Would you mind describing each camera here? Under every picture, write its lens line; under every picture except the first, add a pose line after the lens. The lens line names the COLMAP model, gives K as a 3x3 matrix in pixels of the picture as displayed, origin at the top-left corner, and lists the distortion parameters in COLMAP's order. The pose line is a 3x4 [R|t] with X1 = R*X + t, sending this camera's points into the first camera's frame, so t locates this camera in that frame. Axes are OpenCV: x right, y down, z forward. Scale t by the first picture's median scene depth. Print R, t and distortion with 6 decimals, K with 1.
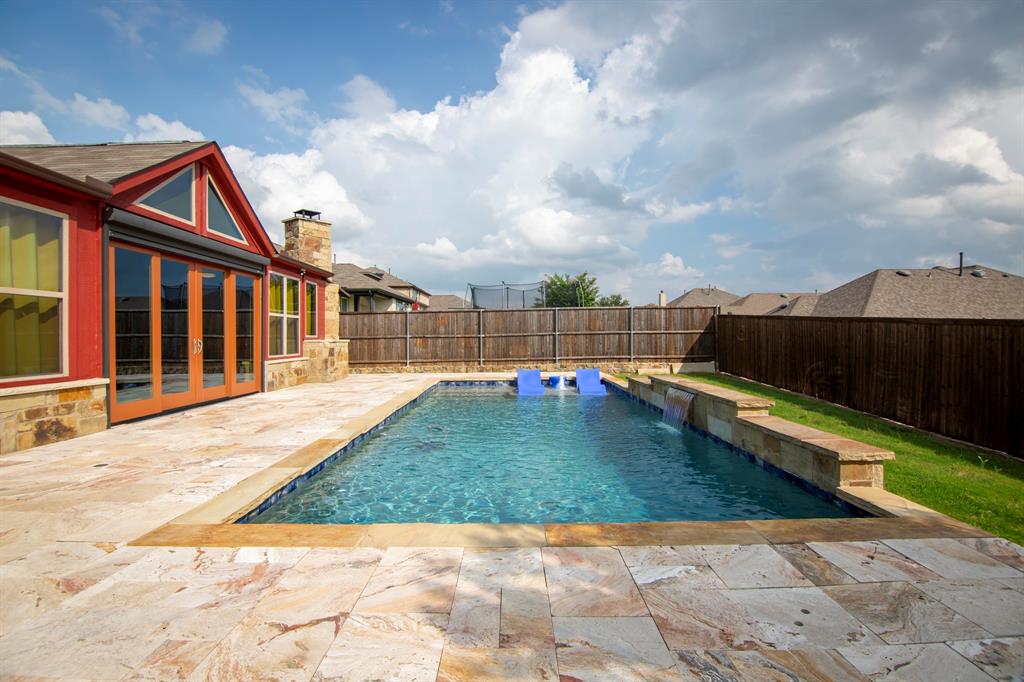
lens RADIAL K [[455.7, 0, 509.0], [0, 455.7, 337.7], [0, 0, 1]] dist [-0.011243, -0.000908]
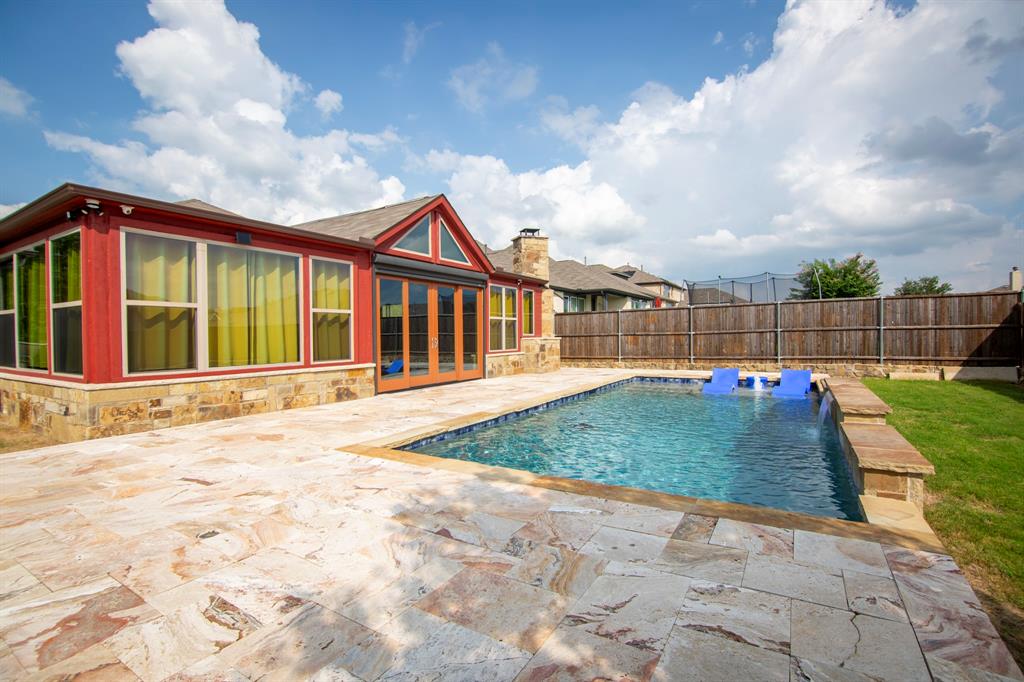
lens RADIAL K [[460.5, 0, 528.5], [0, 460.5, 340.6], [0, 0, 1]] dist [-0.008970, -0.000317]
pose [[0.866497, 0.002809, -0.499175, 0.215423], [0.004447, 0.999901, 0.013346, -0.004695], [0.499163, -0.013784, 0.866398, -0.067208]]
